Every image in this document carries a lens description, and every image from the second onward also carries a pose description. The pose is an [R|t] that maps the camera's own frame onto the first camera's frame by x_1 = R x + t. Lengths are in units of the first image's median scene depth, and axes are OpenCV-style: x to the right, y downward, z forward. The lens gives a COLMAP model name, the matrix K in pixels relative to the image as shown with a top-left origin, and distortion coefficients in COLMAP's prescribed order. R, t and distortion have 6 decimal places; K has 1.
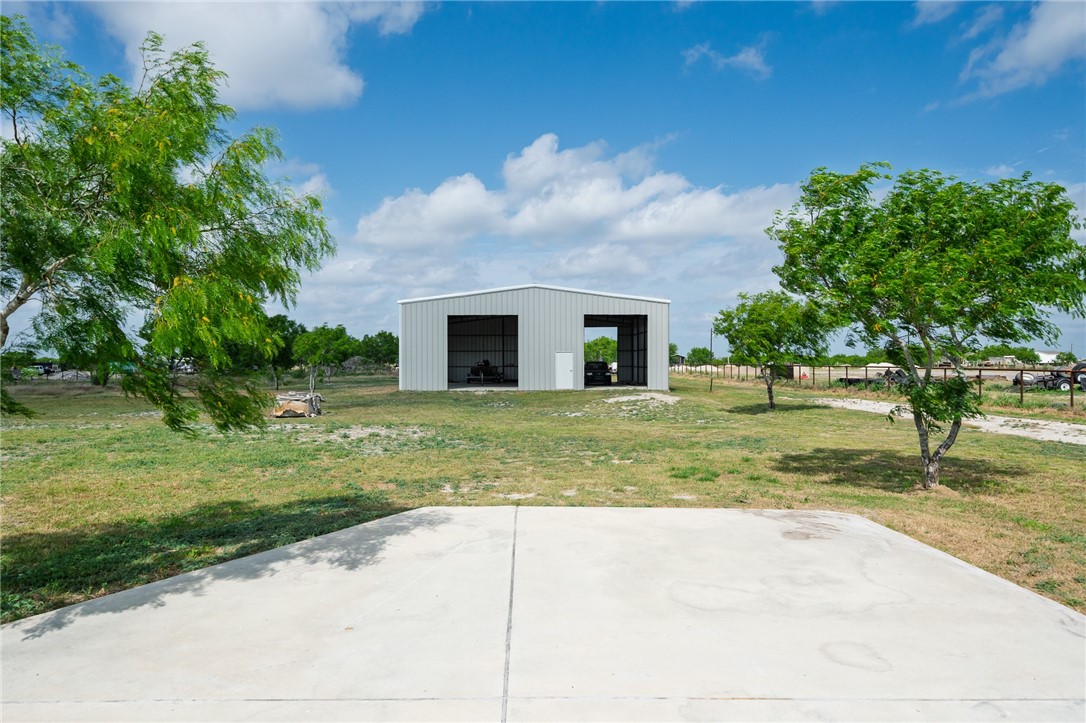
lens RADIAL K [[764.1, 0, 543.1], [0, 764.1, 362.2], [0, 0, 1]] dist [0.000166, 0.000032]
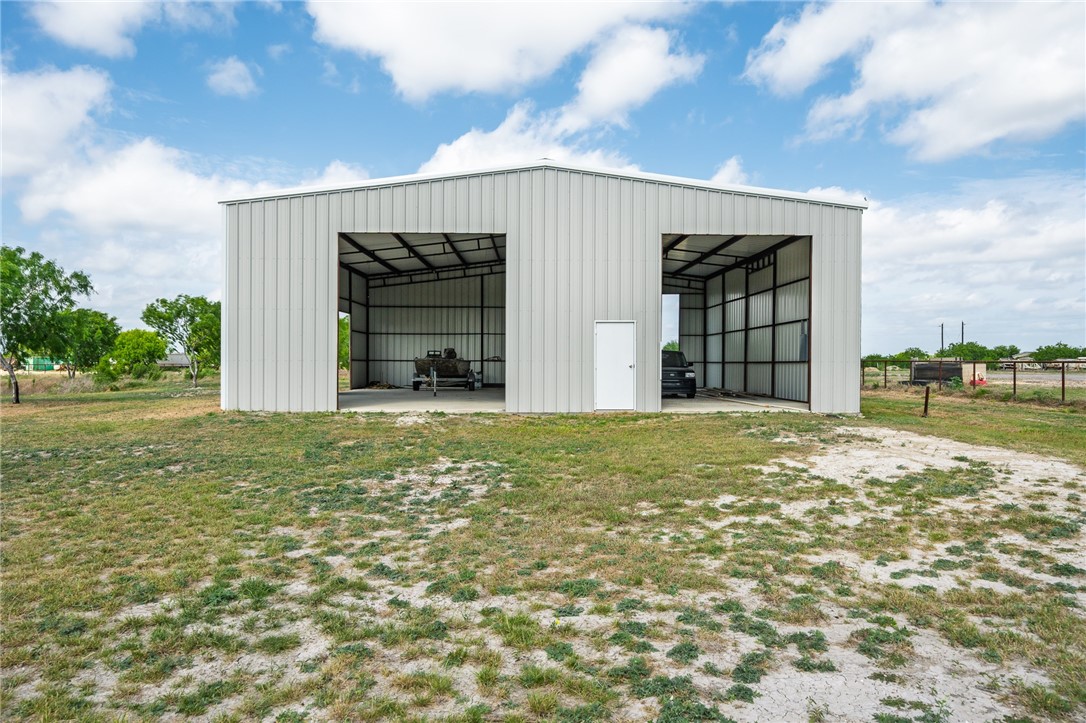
lens RADIAL K [[764.1, 0, 543.5], [0, 764.1, 363.7], [0, 0, 1]] dist [0.000166, 0.000032]
pose [[0.999927, 0.005175, 0.010916, -0.015931], [-0.005171, 0.999987, -0.000395, 0.010214], [-0.010918, 0.000339, 0.999940, 0.568701]]
